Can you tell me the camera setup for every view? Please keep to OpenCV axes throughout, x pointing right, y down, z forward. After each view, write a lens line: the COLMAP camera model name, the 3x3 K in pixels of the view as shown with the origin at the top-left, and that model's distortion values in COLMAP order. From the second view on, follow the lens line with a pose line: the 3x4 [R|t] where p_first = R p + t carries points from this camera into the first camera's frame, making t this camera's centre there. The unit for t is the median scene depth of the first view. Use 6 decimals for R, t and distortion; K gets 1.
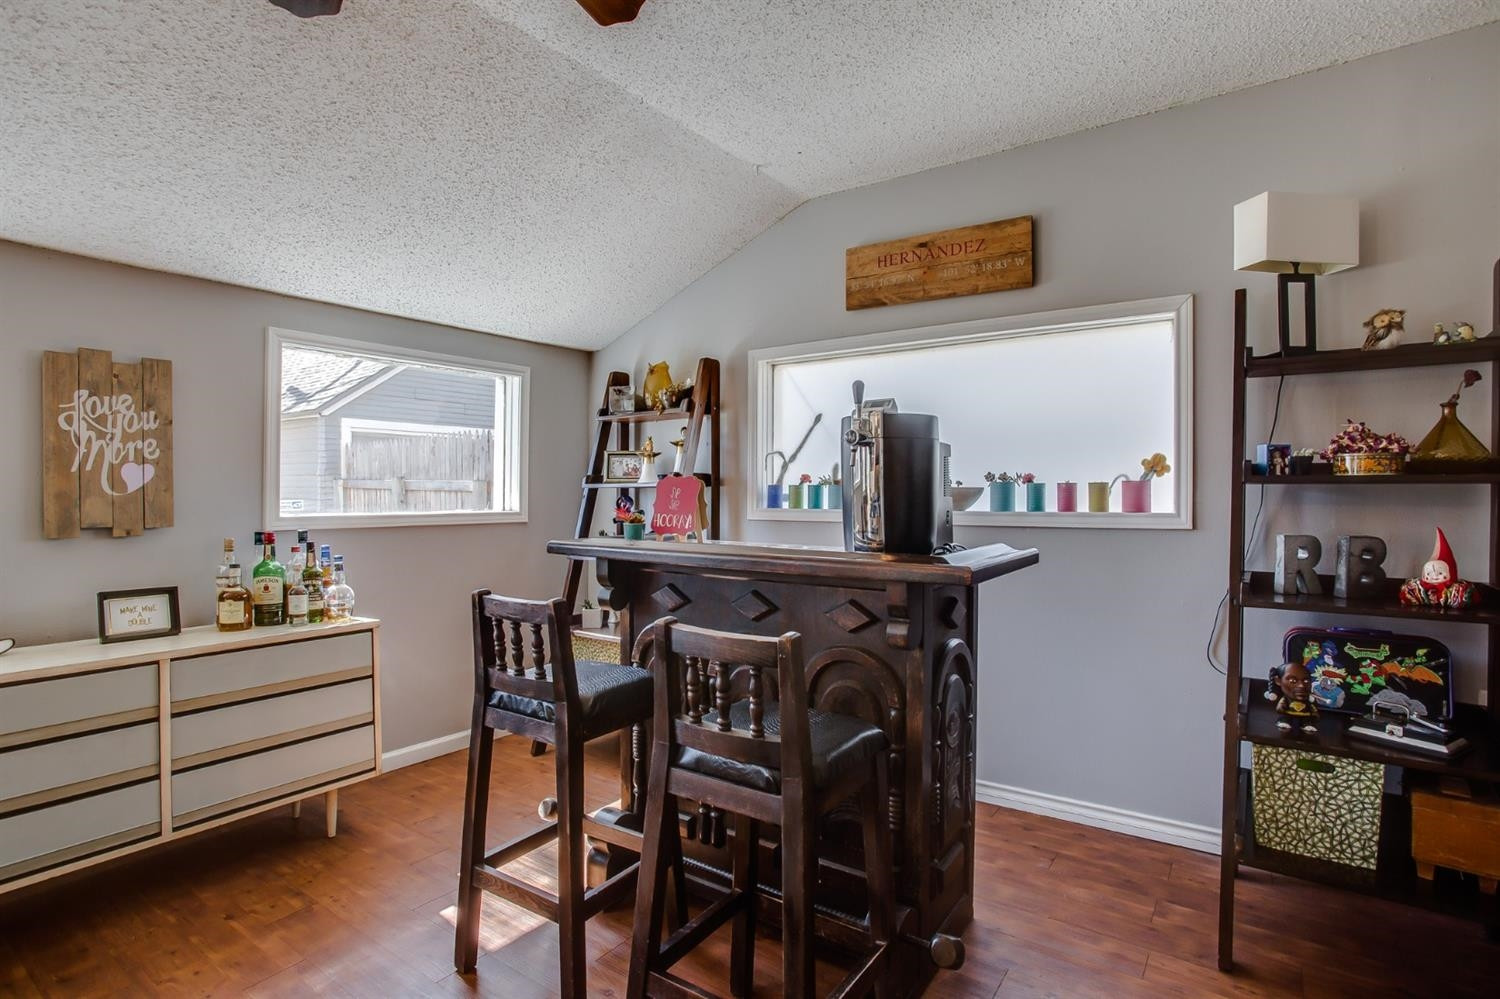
lens RADIAL K [[766.5, 0, 738.8], [0, 766.5, 488.9], [0, 0, 1]] dist [-0.027266, 0.011381]
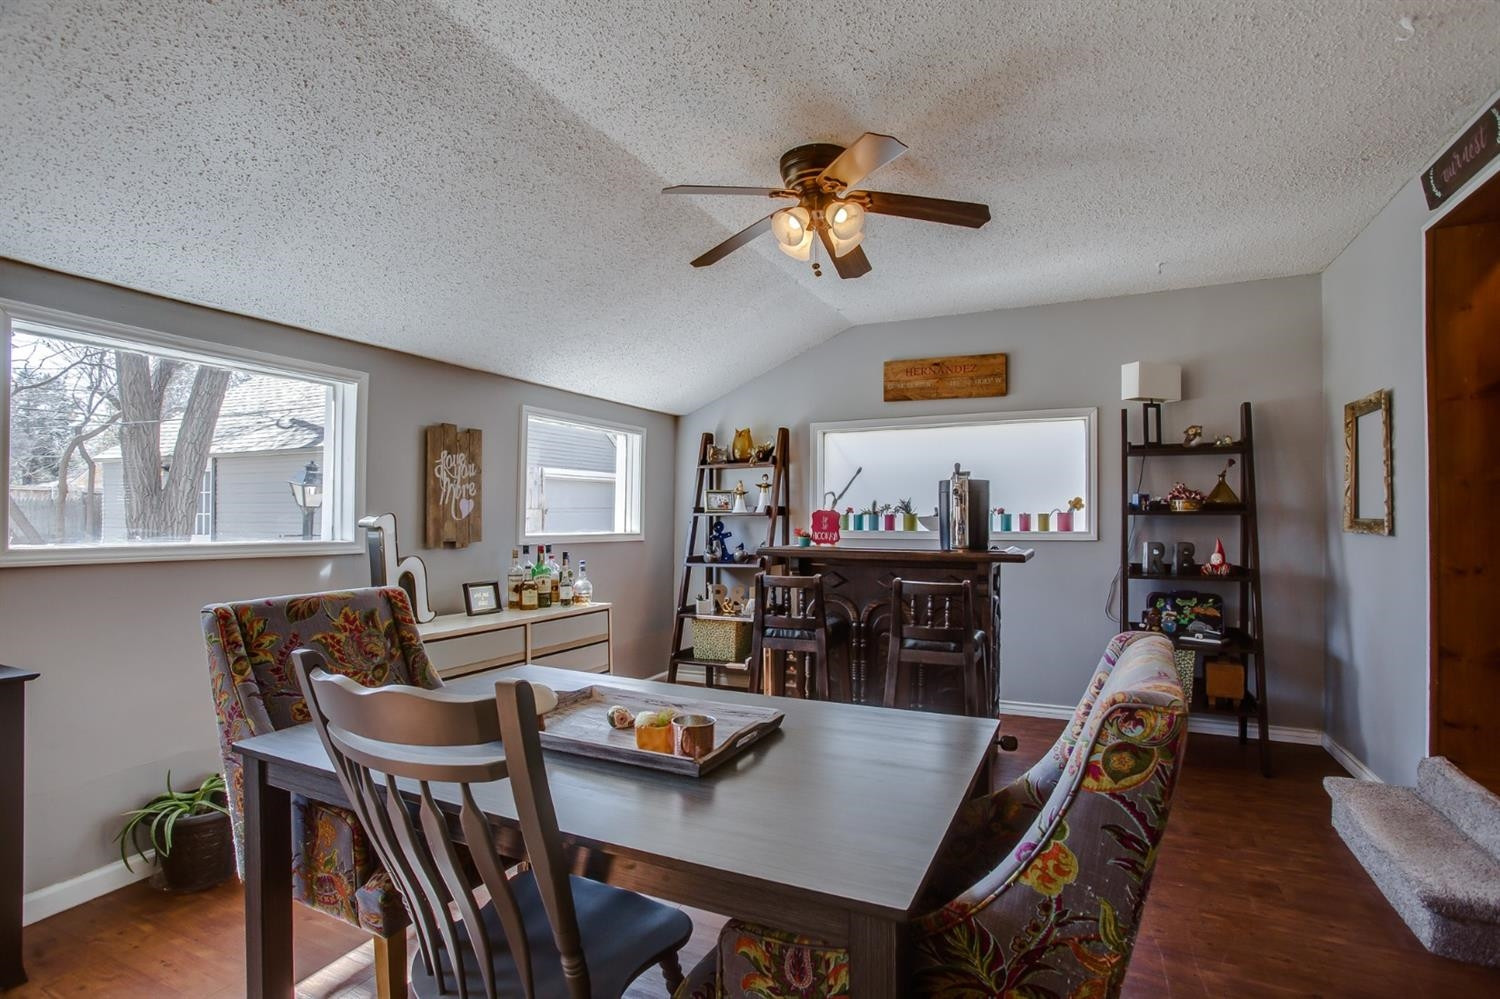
lens RADIAL K [[766.5, 0, 750.2], [0, 766.5, 506.7], [0, 0, 1]] dist [-0.027266, 0.011381]
pose [[0.982574, 0.005133, 0.185802, -0.517394], [-0.002564, 0.999898, -0.014060, 0.001545], [-0.185856, 0.013339, 0.982487, -0.583076]]
